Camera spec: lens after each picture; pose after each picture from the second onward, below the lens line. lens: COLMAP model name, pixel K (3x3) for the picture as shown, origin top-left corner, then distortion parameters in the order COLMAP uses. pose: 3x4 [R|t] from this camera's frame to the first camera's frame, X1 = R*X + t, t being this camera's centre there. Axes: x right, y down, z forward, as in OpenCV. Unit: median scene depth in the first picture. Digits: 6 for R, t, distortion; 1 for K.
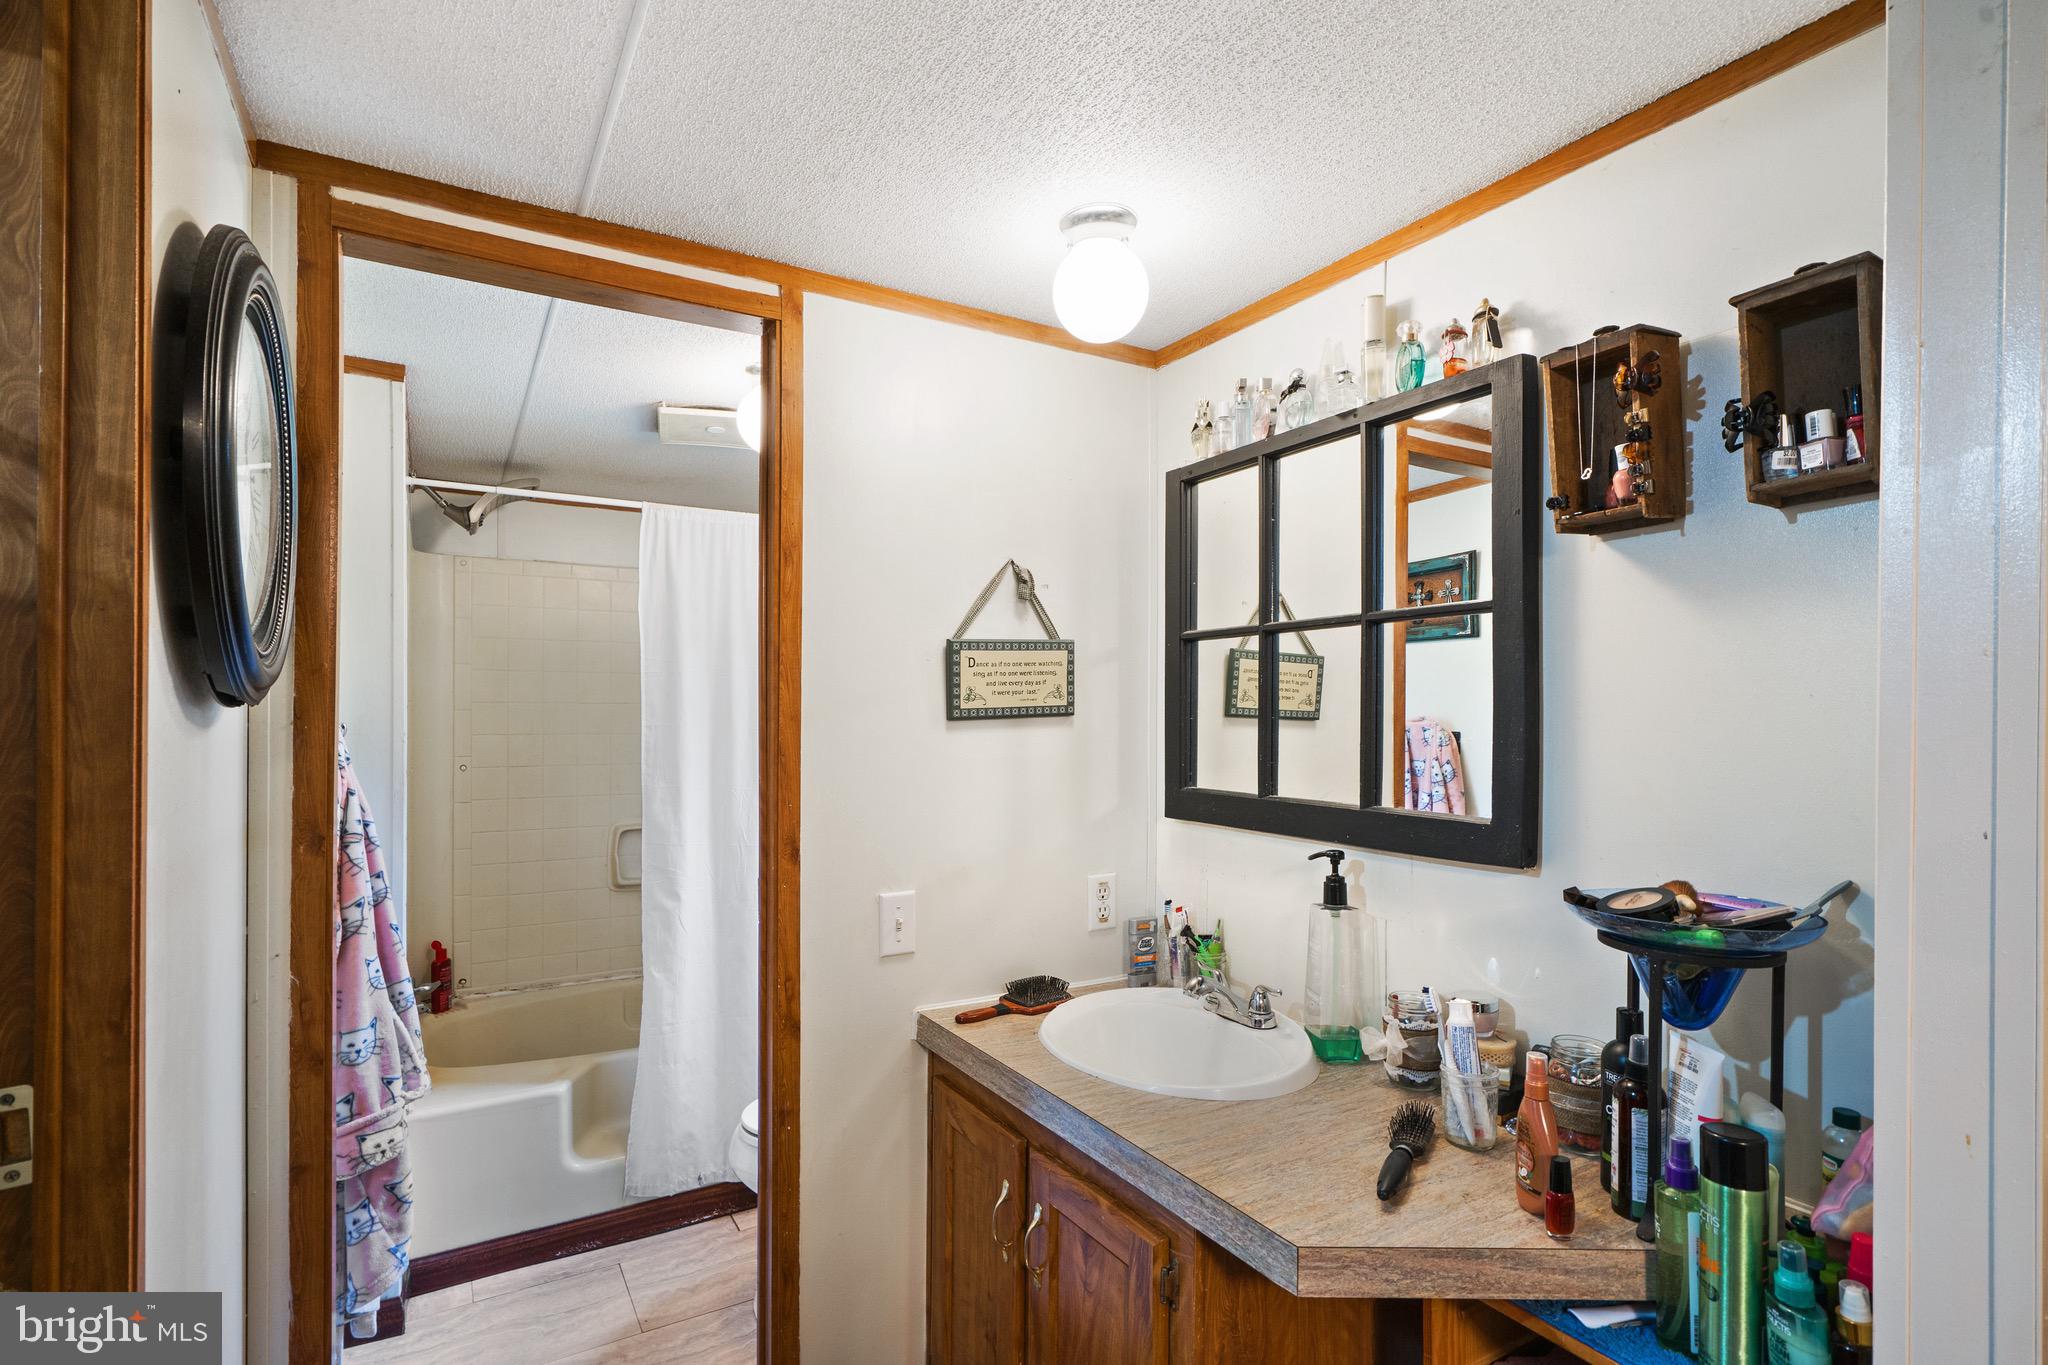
lens RADIAL K [[953.4, 0, 1006.4], [0, 953.4, 713.0], [0, 0, 1]] dist [0.002394, 0.001410]
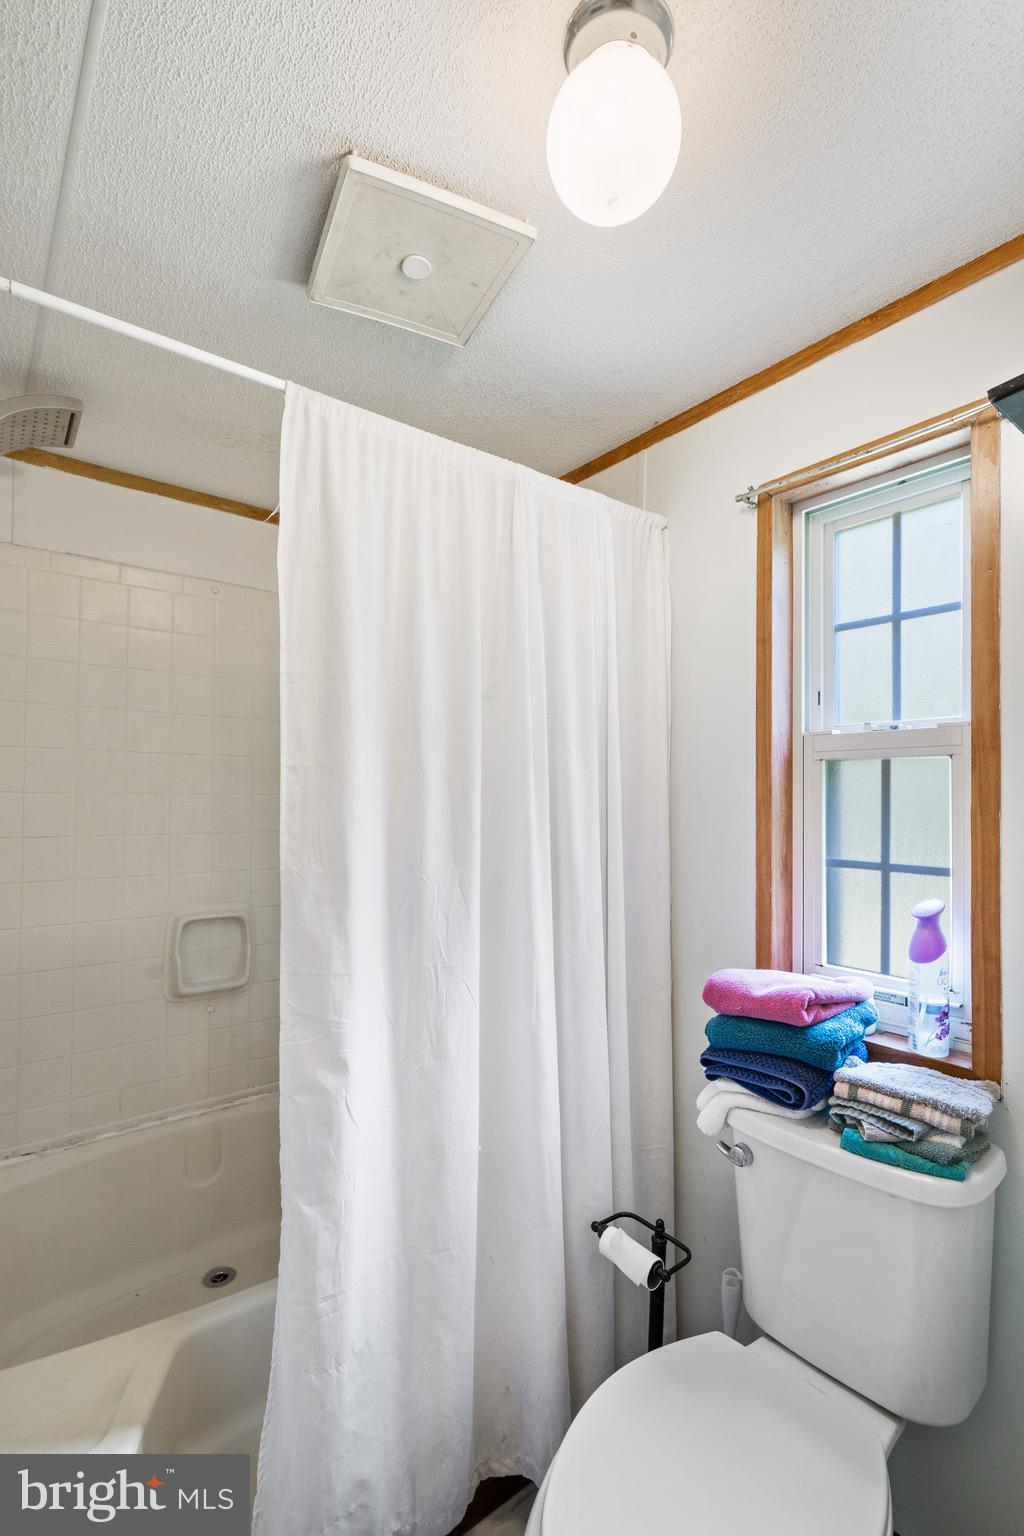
lens RADIAL K [[688.0, 0, 530.9], [0, 688.0, 784.5], [0, 0, 1]] dist [-0.001869, 0.000661]
pose [[0.988318, 0.007054, 0.152245, -0.470832], [-0.004163, 0.999805, -0.019294, 0.050406], [-0.152351, 0.018435, 0.988155, 0.906900]]
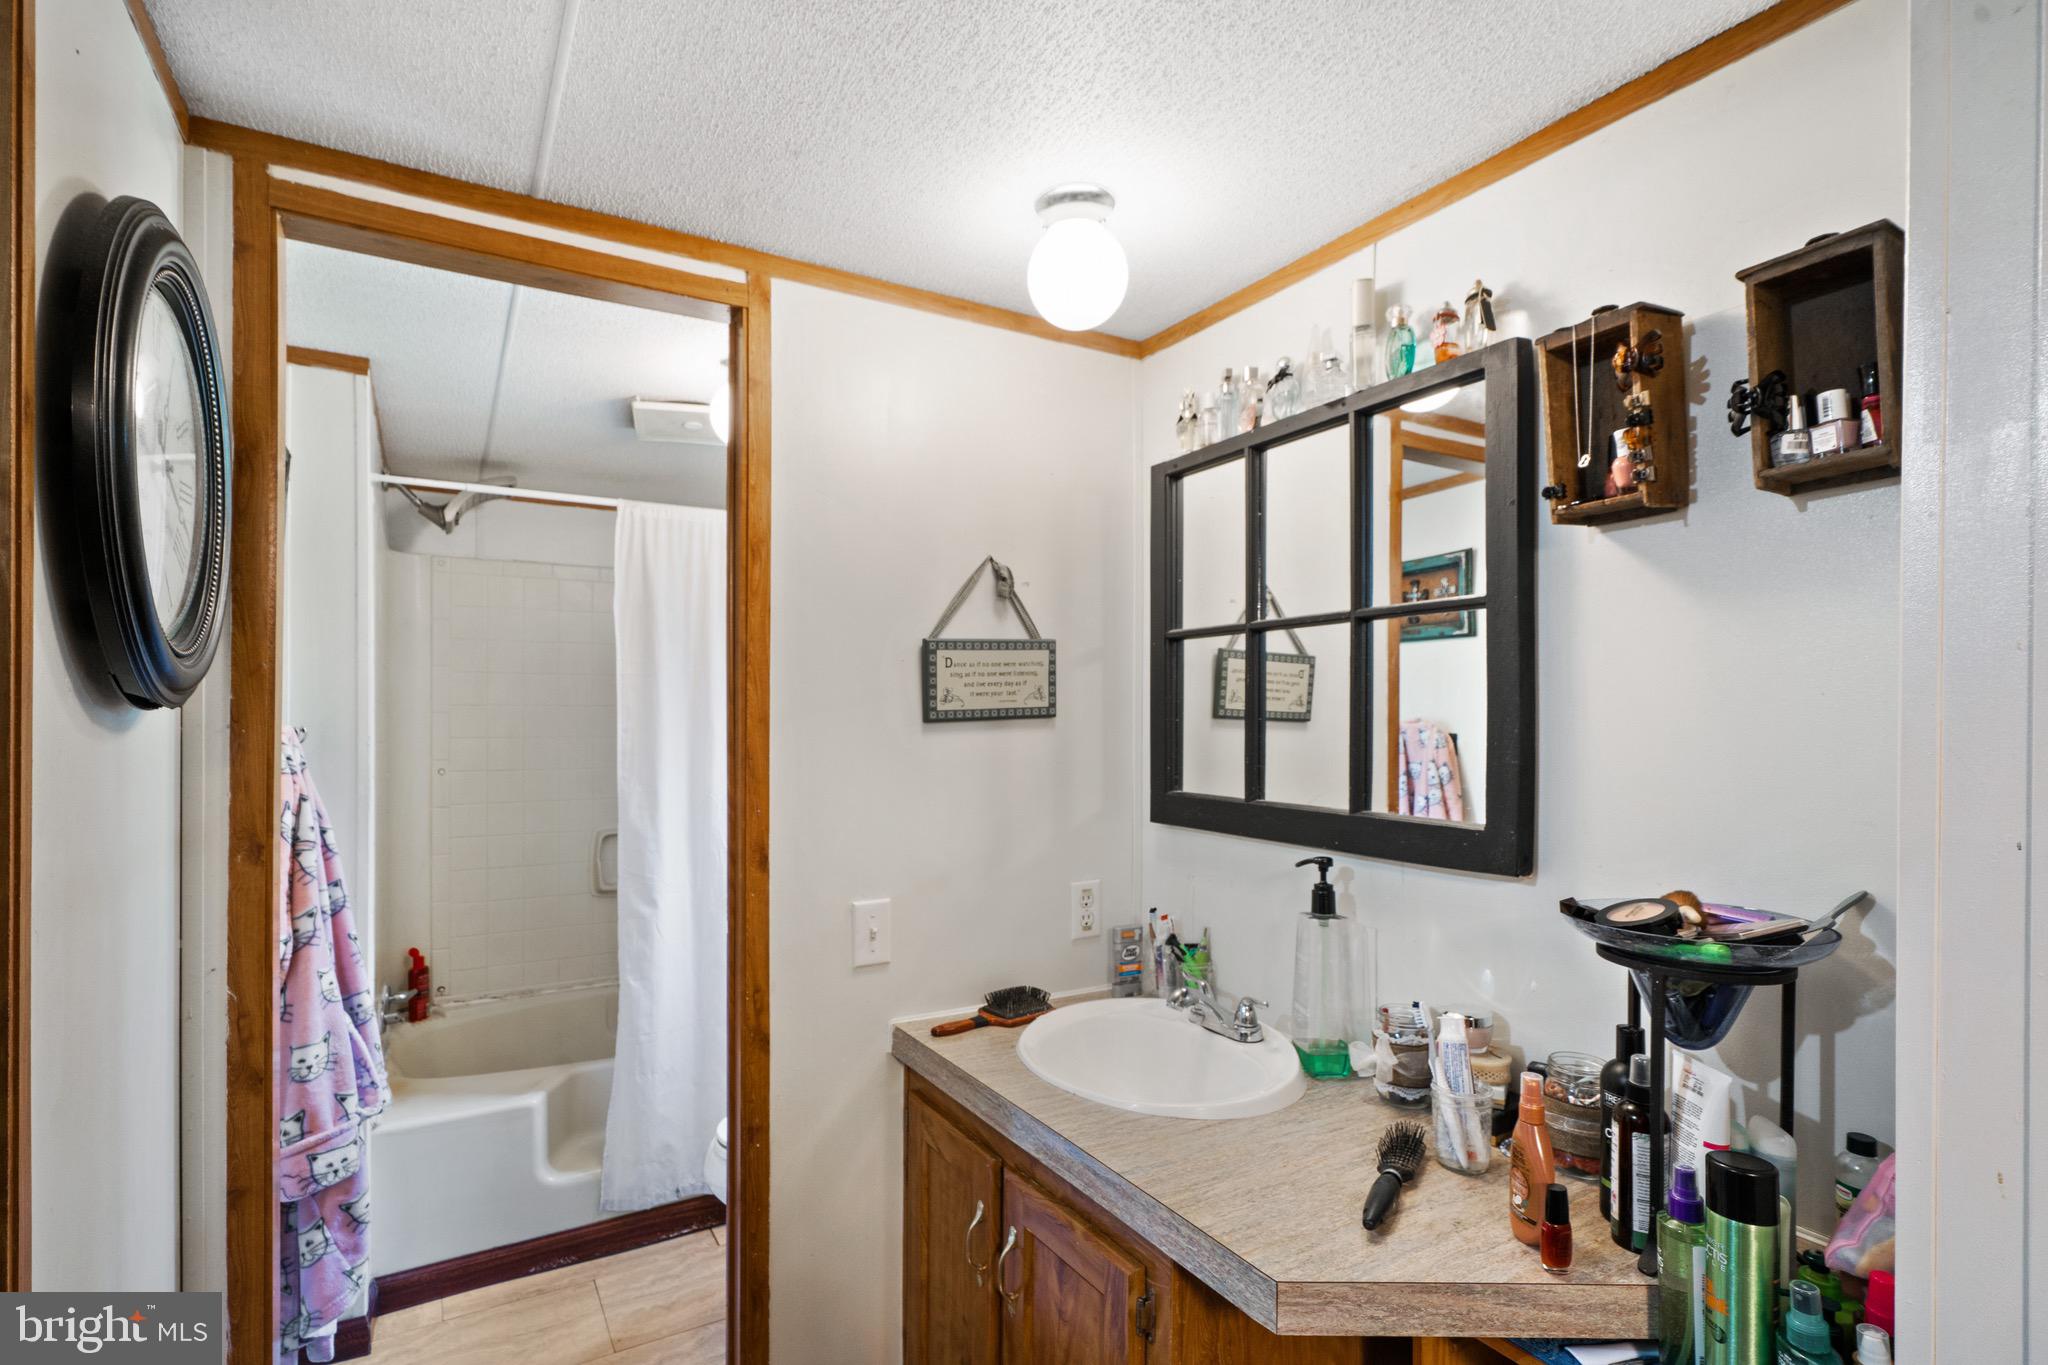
lens RADIAL K [[954.4, 0, 1003.5], [0, 954.4, 716.5], [0, 0, 1]] dist [0.003398, 0.000979]
pose [[0.999996, -0.001822, -0.002048, 0.023533], [0.001825, 0.999997, 0.001336, 0.000495], [0.002046, -0.001340, 0.999997, 0.035540]]
